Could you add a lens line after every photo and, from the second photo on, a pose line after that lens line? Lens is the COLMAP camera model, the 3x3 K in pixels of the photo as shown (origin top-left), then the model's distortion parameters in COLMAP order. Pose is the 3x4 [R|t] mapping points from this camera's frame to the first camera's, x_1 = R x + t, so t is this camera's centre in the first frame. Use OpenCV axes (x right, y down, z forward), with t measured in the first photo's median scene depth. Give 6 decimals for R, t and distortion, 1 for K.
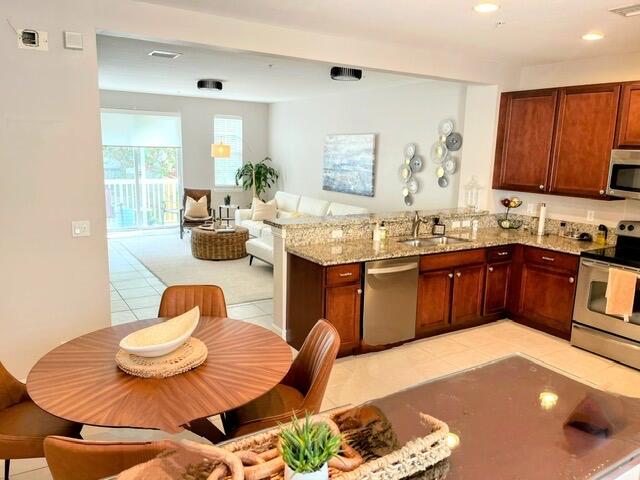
lens RADIAL K [[476.0, 0, 334.9], [0, 476.0, 242.9], [0, 0, 1]] dist [0.010126, -0.001028]
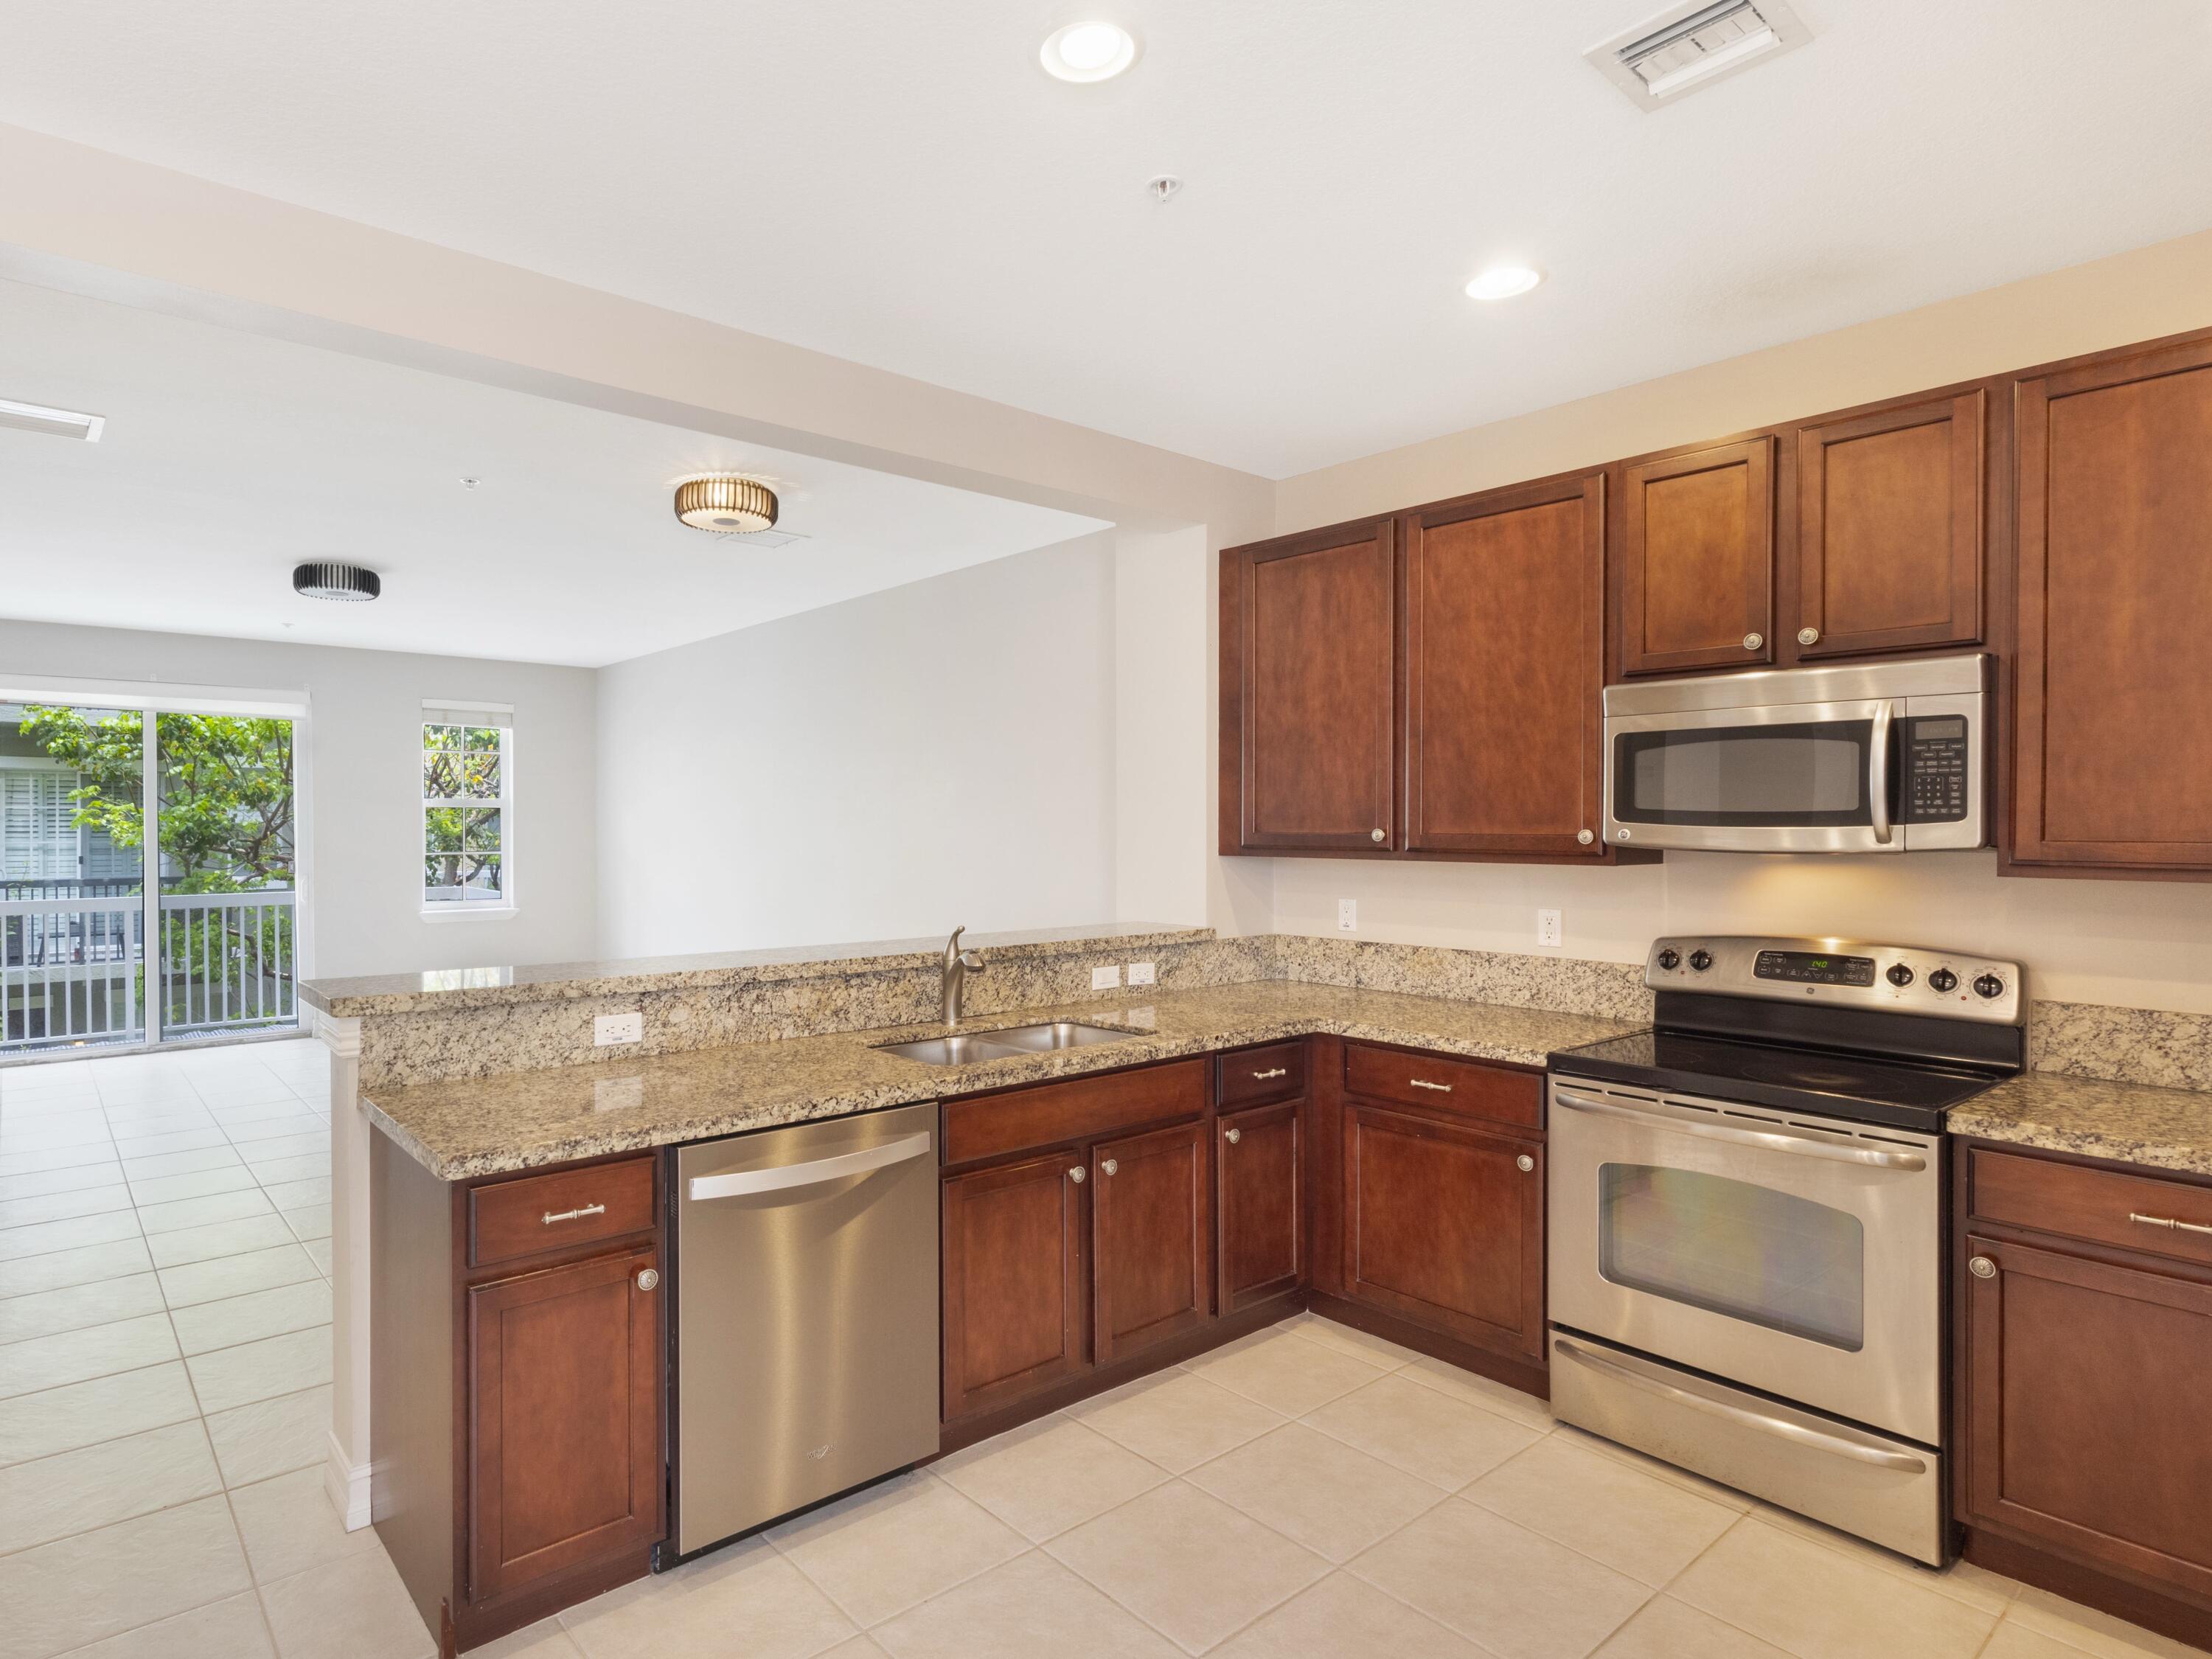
lens RADIAL K [[1180.4, 0, 970.6], [0, 1180.4, 836.4], [0, 0, 1]] dist [0.001455, 0.001748]
pose [[0.995637, -0.031824, 0.087722, 0.129795], [0.047165, 0.982756, -0.178793, 0.001589], [-0.080519, 0.182150, 0.979968, 0.333517]]
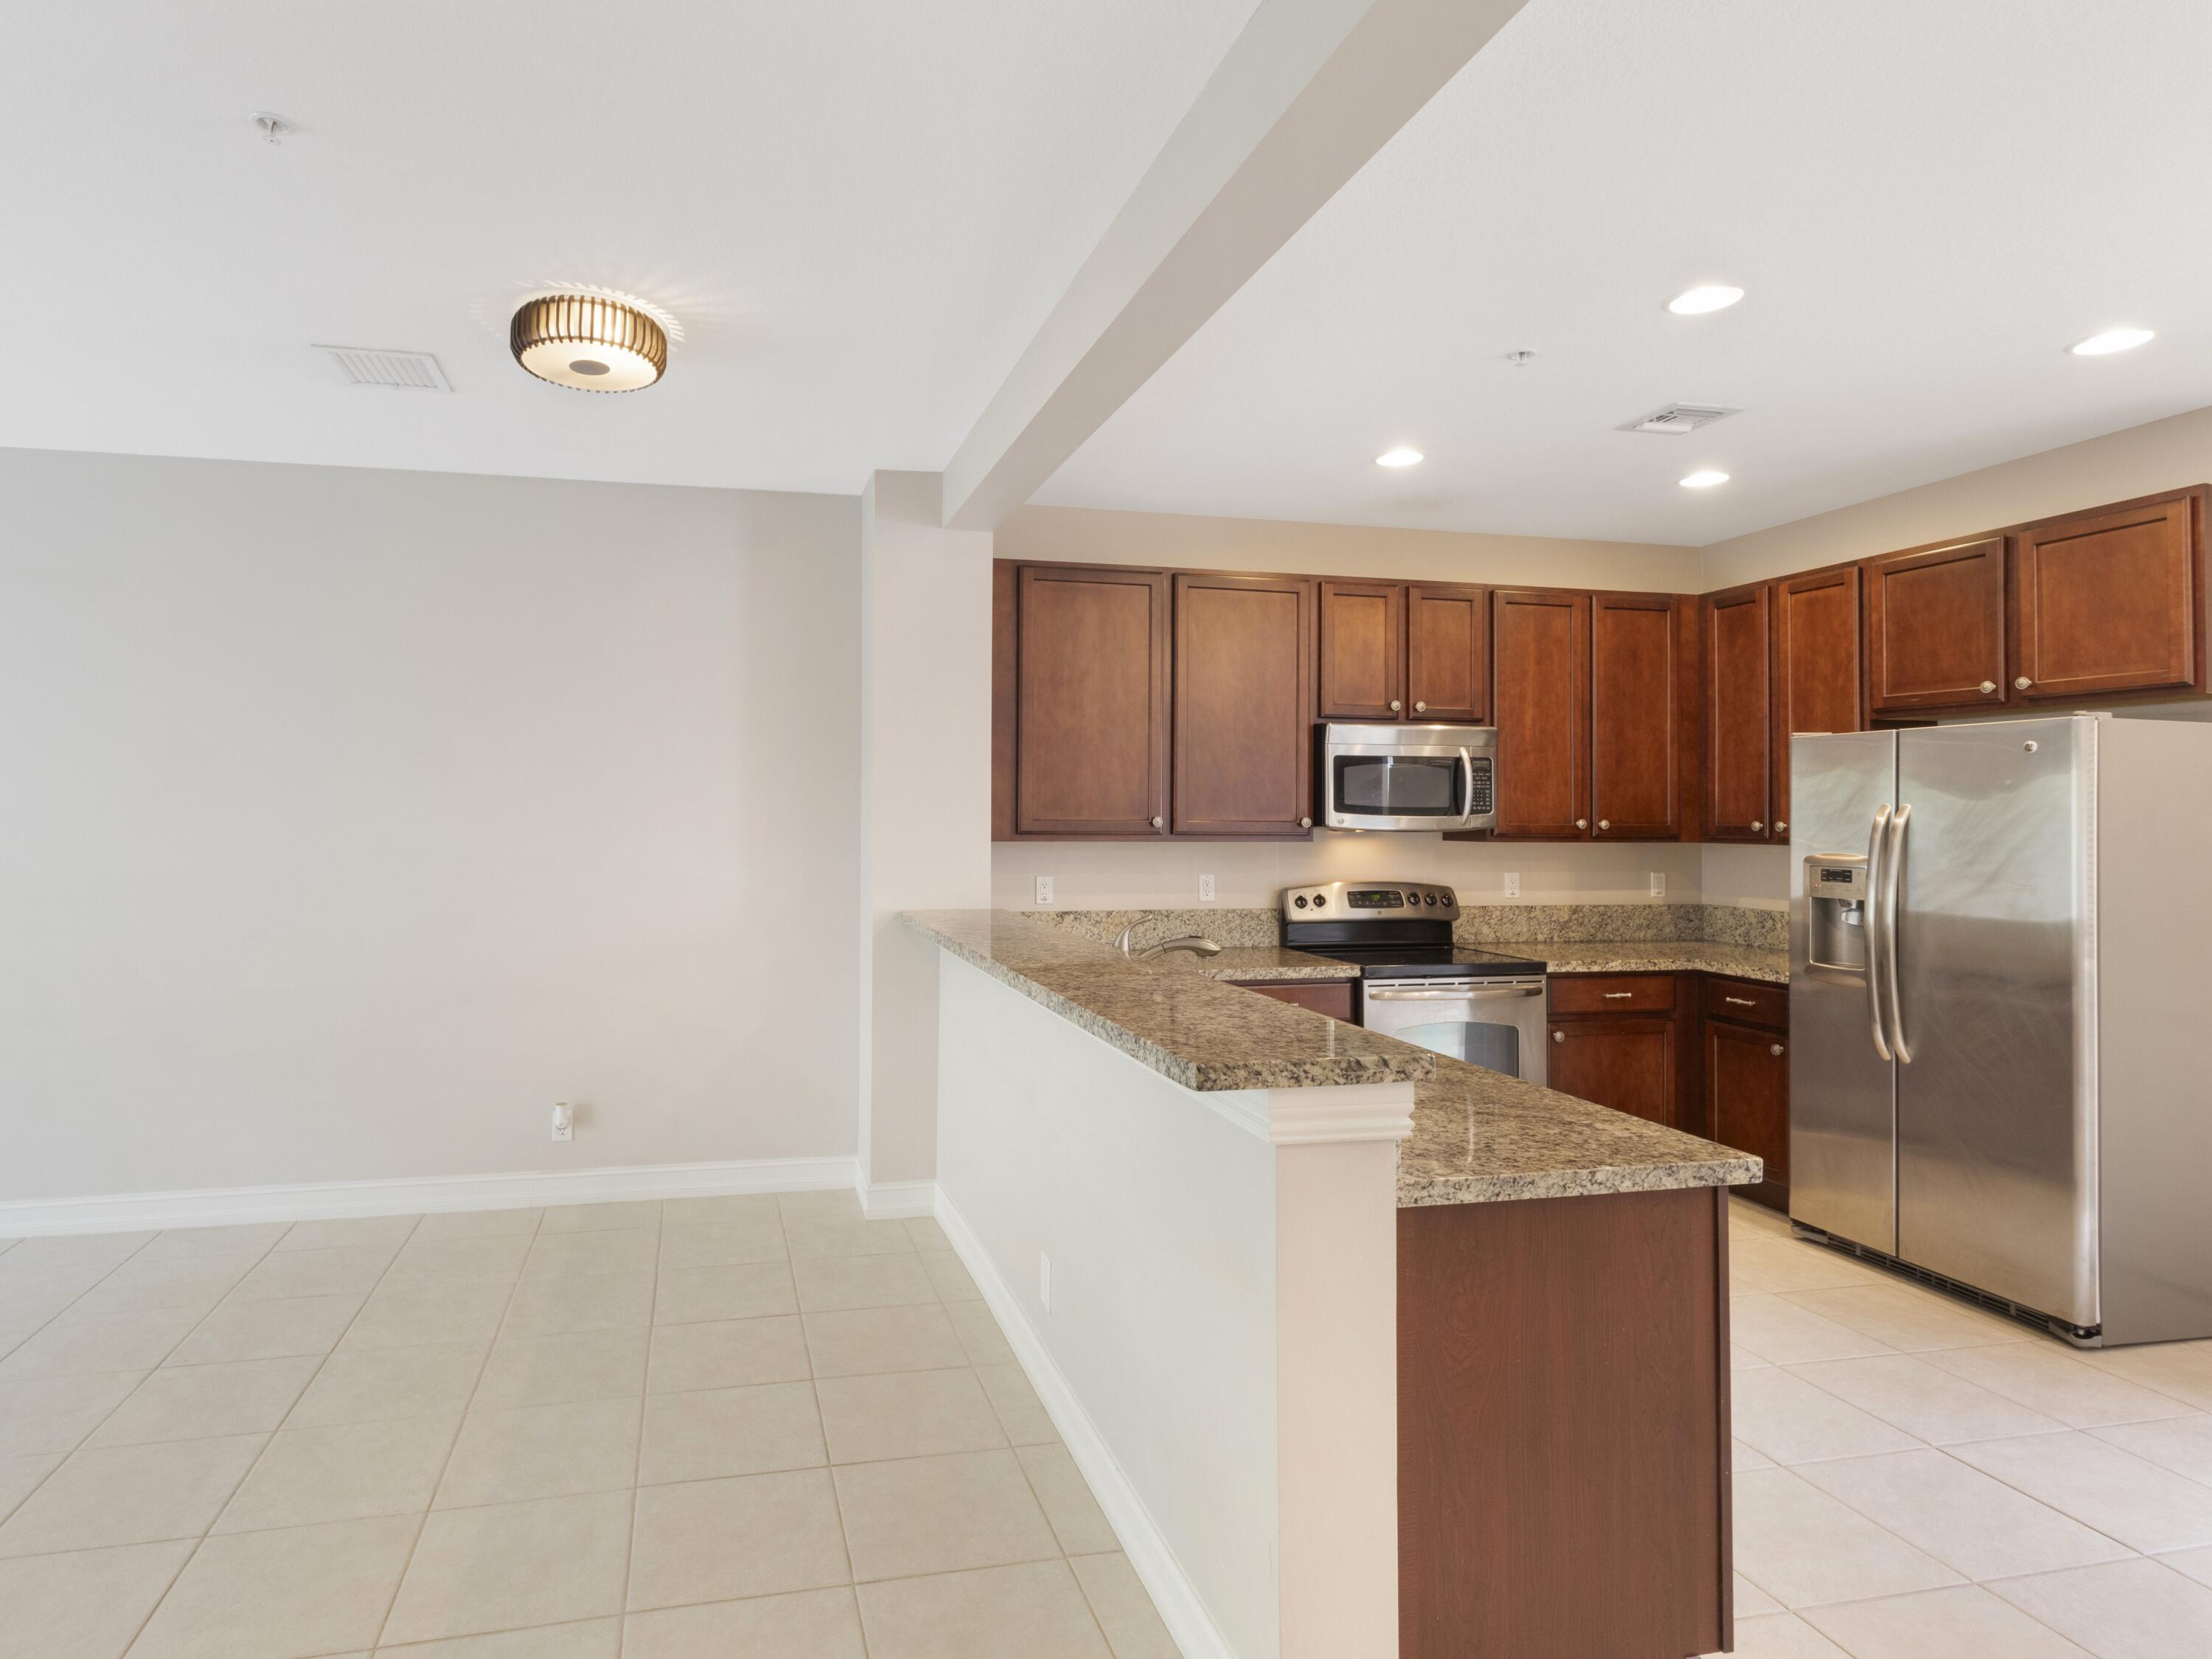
lens RADIAL K [[1141.8, 0, 1058.7], [0, 1141.8, 803.0], [0, 0, 1]] dist [0.004074, 0.002300]
pose [[0.377432, -0.021655, 0.925784, -0.449263], [0.184281, 0.981488, -0.052171, -0.108754], [-0.907516, 0.190296, 0.374436, 0.800449]]
